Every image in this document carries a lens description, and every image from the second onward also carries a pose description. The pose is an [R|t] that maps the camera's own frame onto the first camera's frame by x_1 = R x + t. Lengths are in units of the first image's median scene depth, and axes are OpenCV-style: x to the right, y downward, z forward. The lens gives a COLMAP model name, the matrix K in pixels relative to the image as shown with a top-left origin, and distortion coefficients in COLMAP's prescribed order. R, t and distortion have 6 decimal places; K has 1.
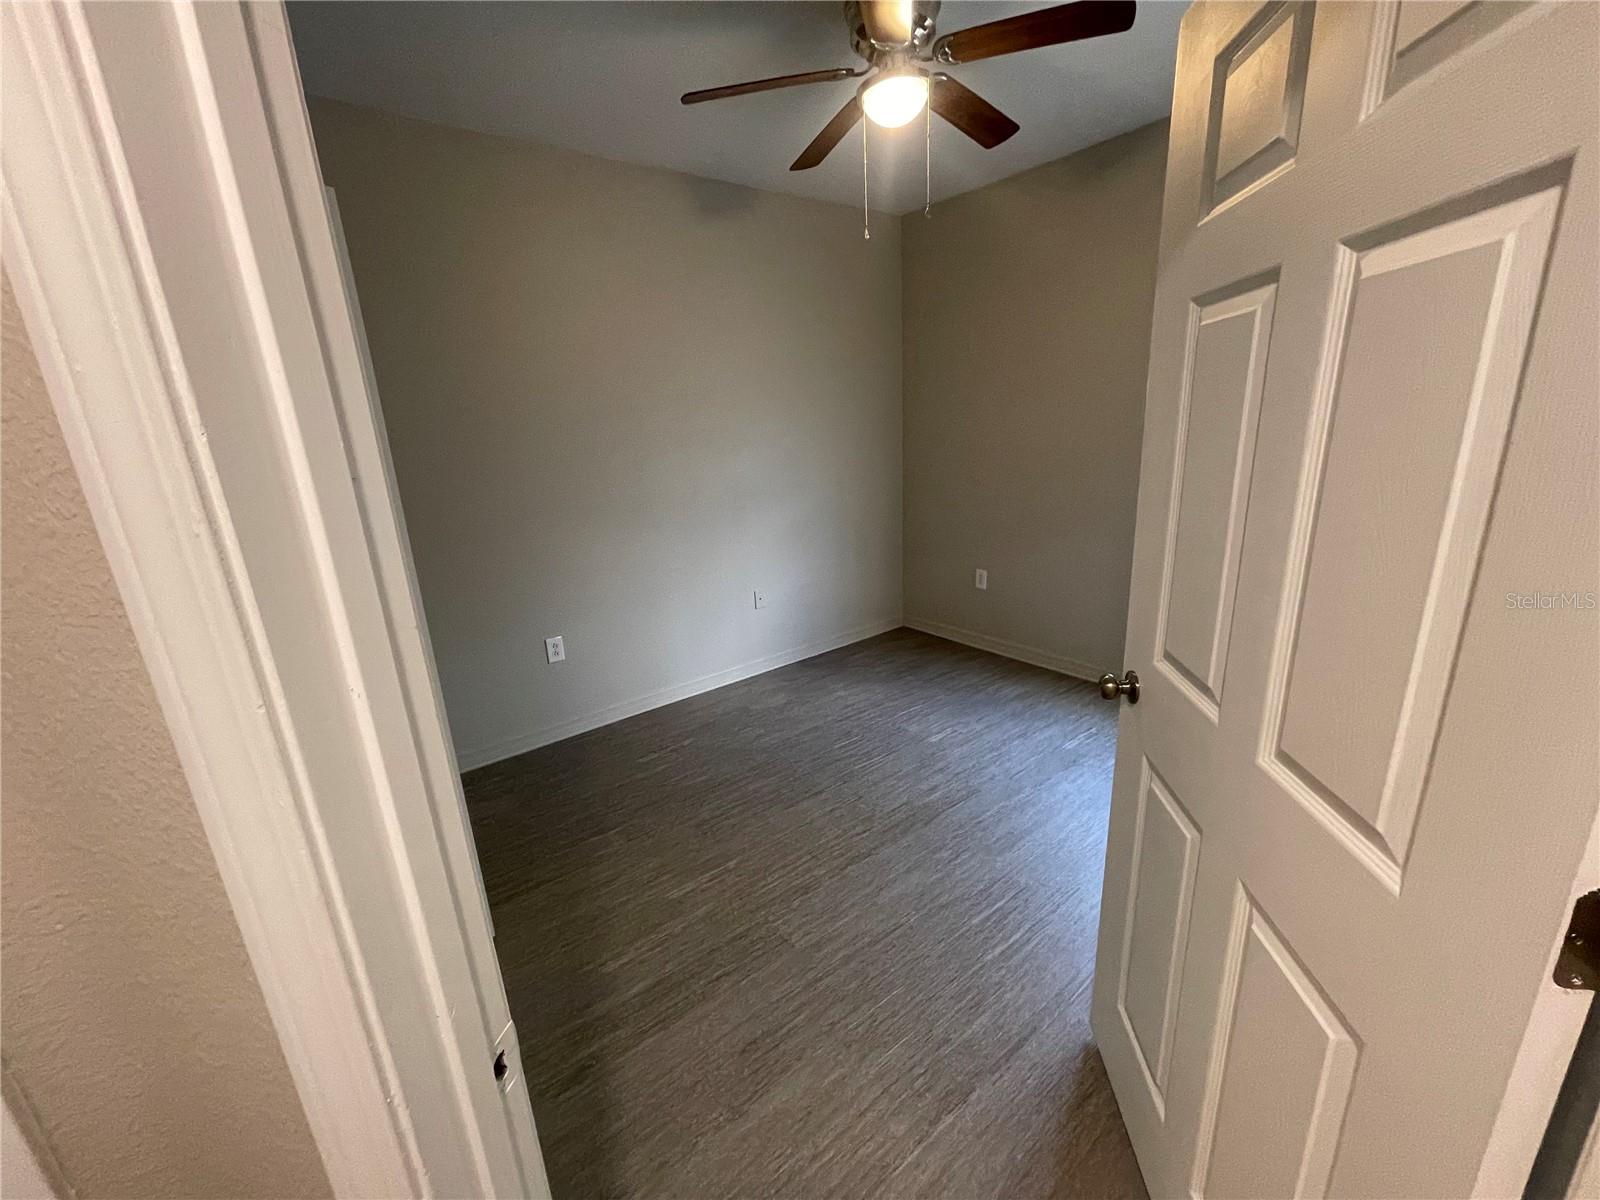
lens RADIAL K [[644.6, 0, 795.9], [0, 644.6, 603.2], [0, 0, 1]] dist [-0.000386, 0.000332]
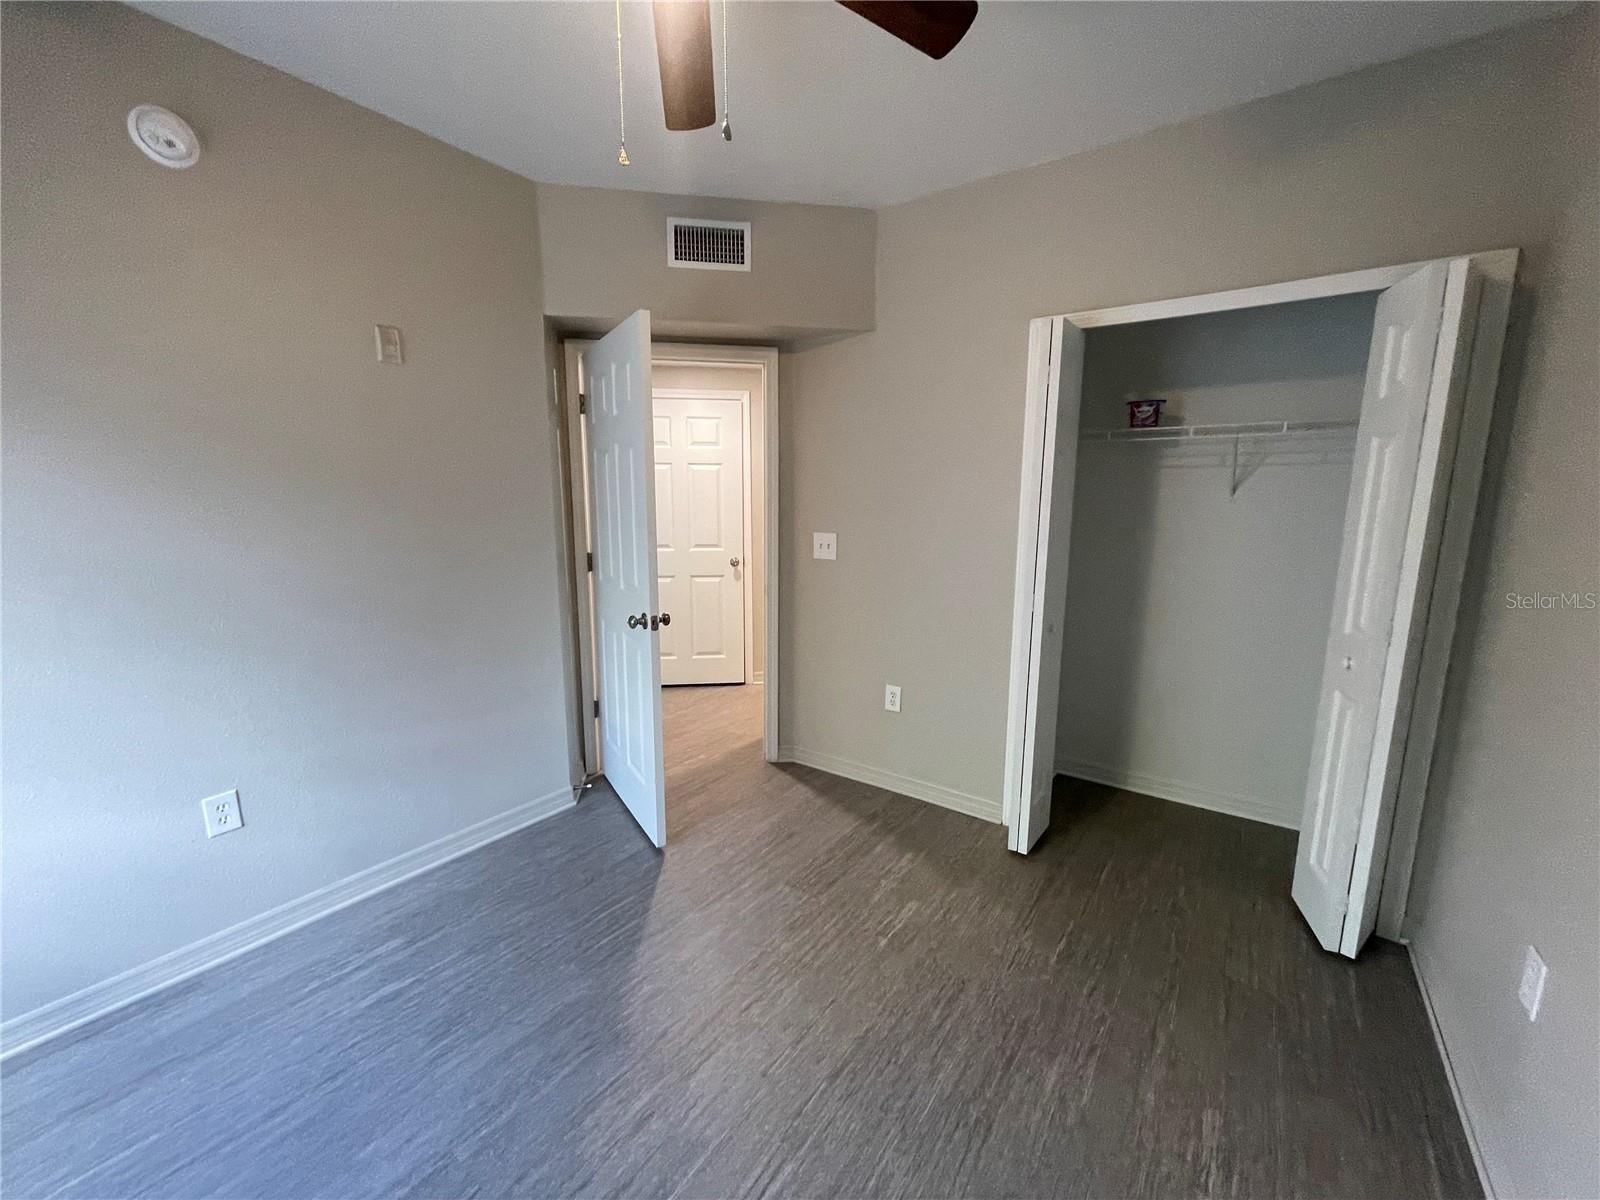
lens RADIAL K [[644.6, 0, 795.9], [0, 644.6, 603.2], [0, 0, 1]] dist [-0.000386, 0.000332]
pose [[-0.955623, 0.098512, -0.277632, 0.214935], [-0.033867, 0.899444, 0.435721, -0.404438], [0.292638, 0.425788, -0.856194, 1.454841]]
